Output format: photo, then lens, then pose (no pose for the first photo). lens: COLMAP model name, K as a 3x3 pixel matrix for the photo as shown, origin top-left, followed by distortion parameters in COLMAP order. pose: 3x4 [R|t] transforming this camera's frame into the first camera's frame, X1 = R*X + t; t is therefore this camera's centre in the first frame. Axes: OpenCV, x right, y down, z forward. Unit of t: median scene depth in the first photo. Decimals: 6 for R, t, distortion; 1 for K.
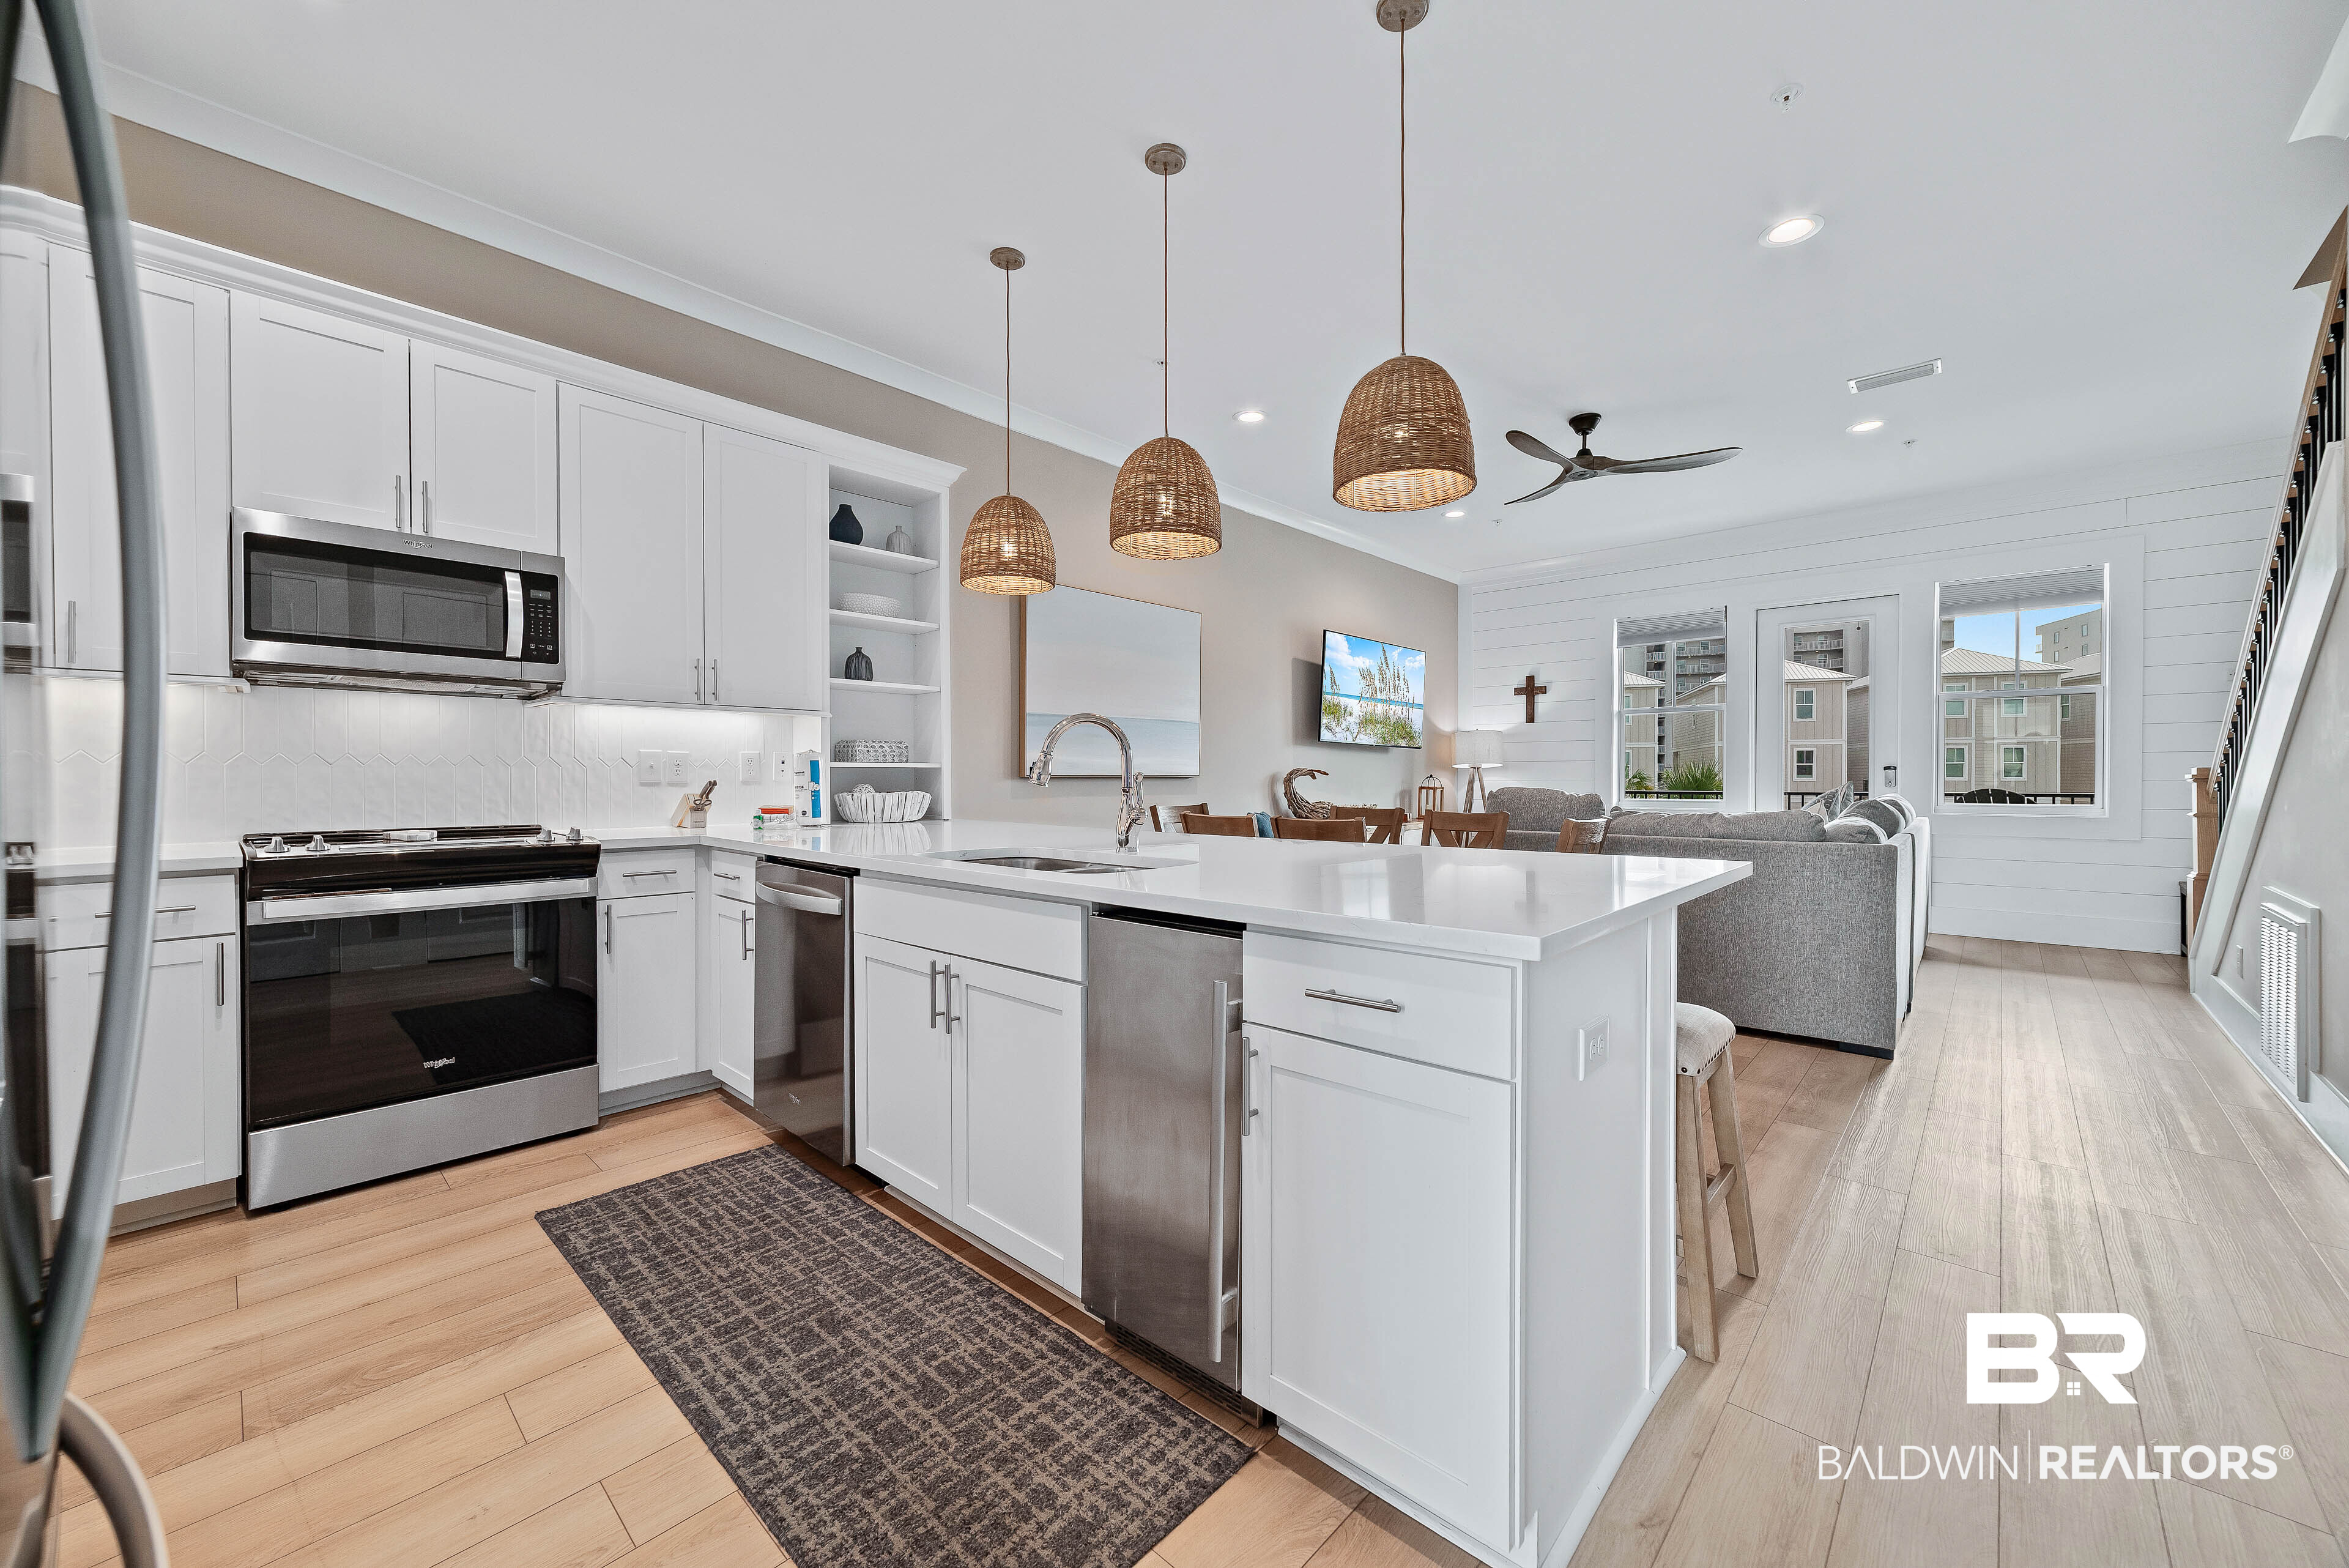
lens RADIAL K [[892.7, 0, 1193.4], [0, 892.7, 784.3], [0, 0, 1]] dist [0.000853, 0.000203]
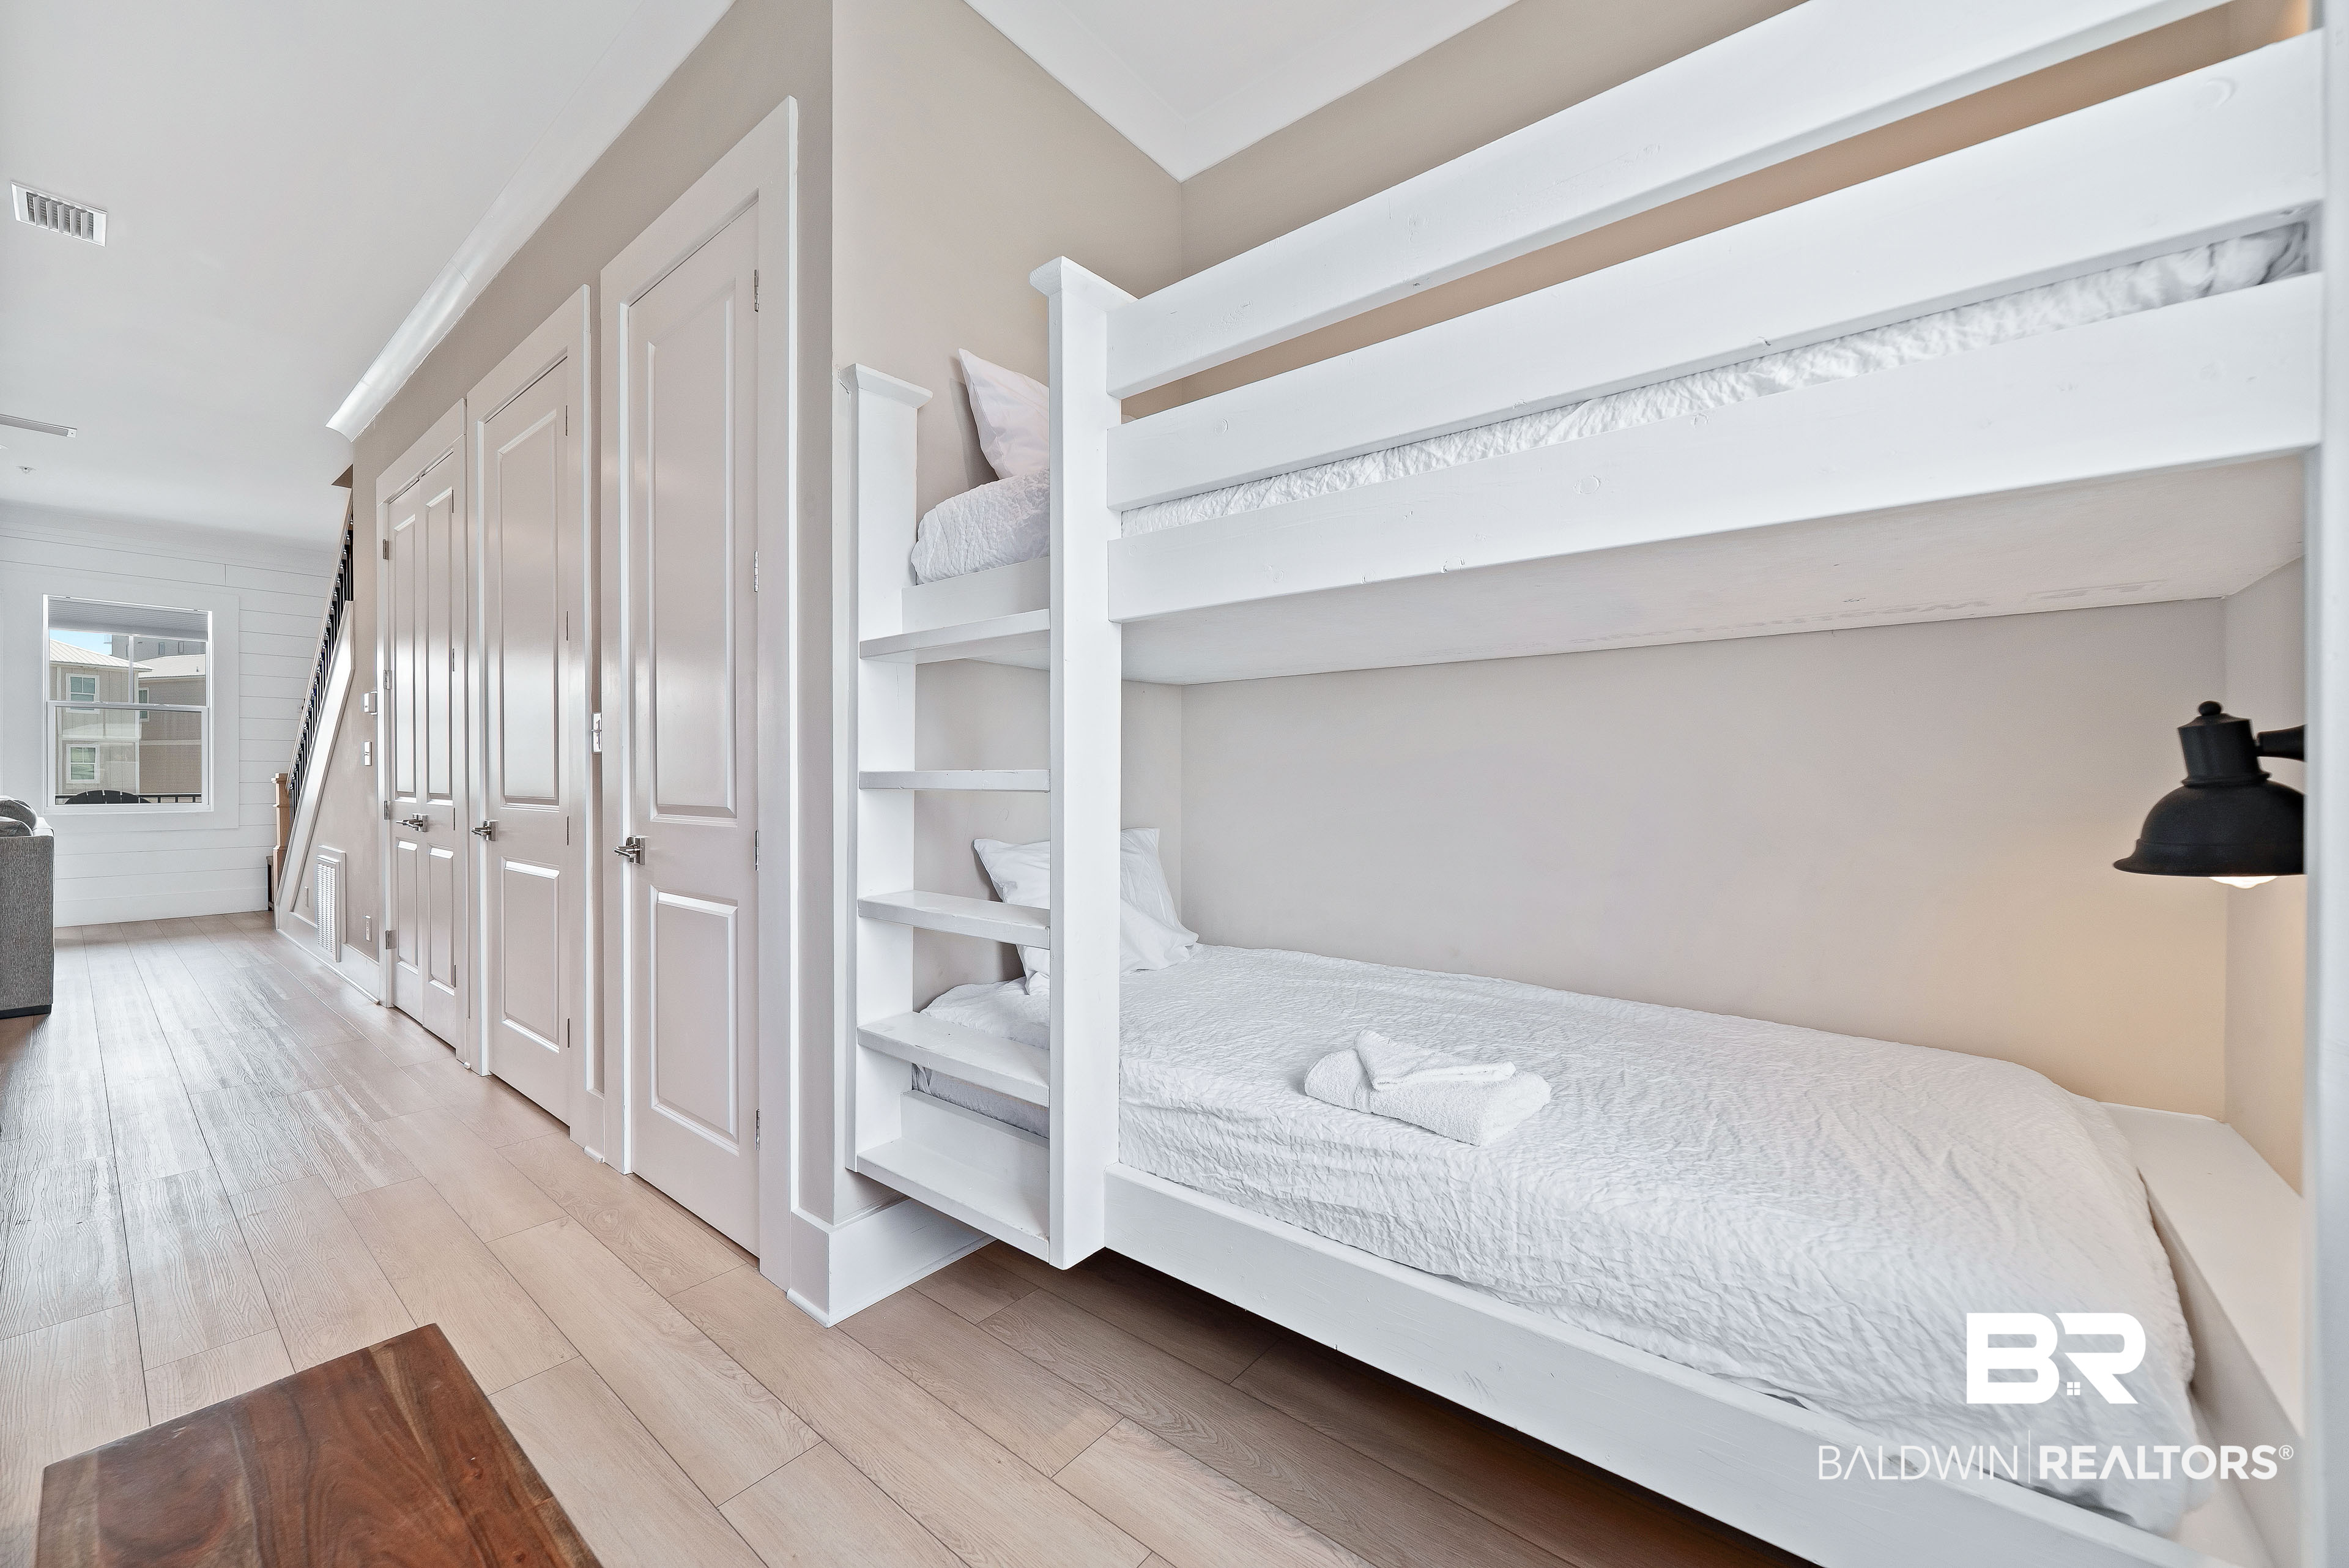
lens RADIAL K [[898.4, 0, 1169.2], [0, 898.4, 777.5], [0, 0, 1]] dist [0.000302, -0.000189]
pose [[-0.056153, -0.000182, 0.998422, -0.608546], [0.006889, 0.999976, 0.000570, -0.004490], [-0.998398, 0.006910, -0.056151, -0.529051]]
